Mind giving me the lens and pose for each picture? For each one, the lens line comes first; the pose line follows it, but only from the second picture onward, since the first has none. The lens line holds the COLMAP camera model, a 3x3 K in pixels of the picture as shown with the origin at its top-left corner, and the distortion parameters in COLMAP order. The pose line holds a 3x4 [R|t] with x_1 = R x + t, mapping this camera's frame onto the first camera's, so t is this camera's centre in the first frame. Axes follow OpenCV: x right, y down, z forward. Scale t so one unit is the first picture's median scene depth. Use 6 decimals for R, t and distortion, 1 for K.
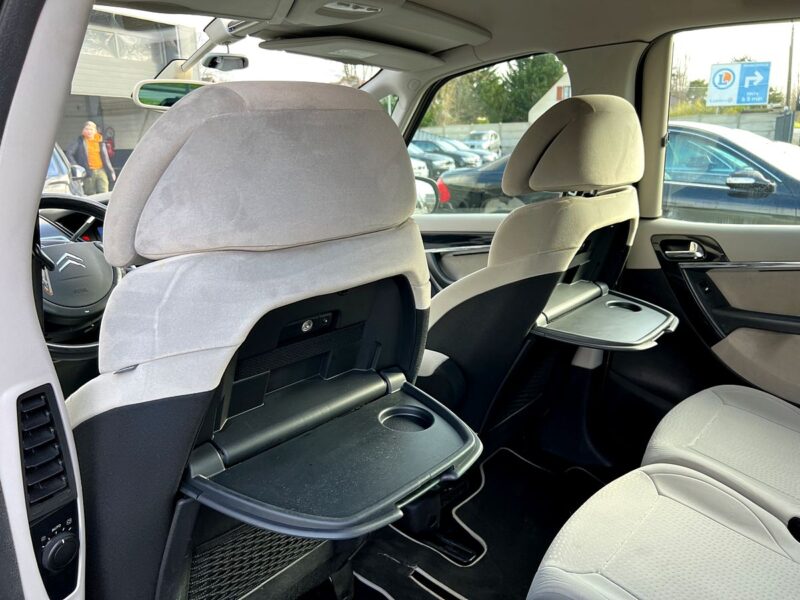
lens RADIAL K [[609.4, 0, 396.7], [0, 609.4, 298.4], [0, 0, 1]] dist [0.045706, -0.048507]
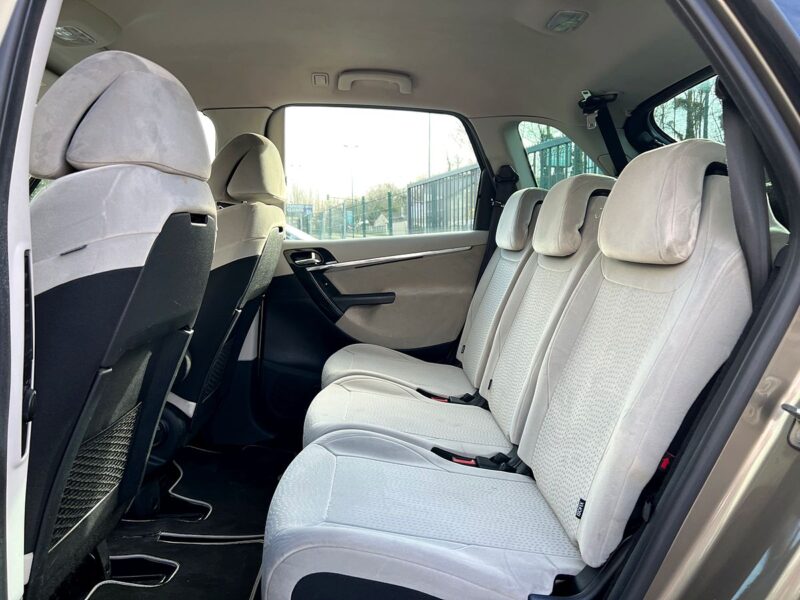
lens RADIAL K [[609.4, 0, 403.6], [0, 609.4, 302.4], [0, 0, 1]] dist [0.045706, -0.048507]
pose [[0.726089, -0.061409, 0.684853, -0.345293], [0.168673, 0.981479, -0.090823, 0.189113], [-0.666591, 0.181461, 0.722999, -0.141176]]
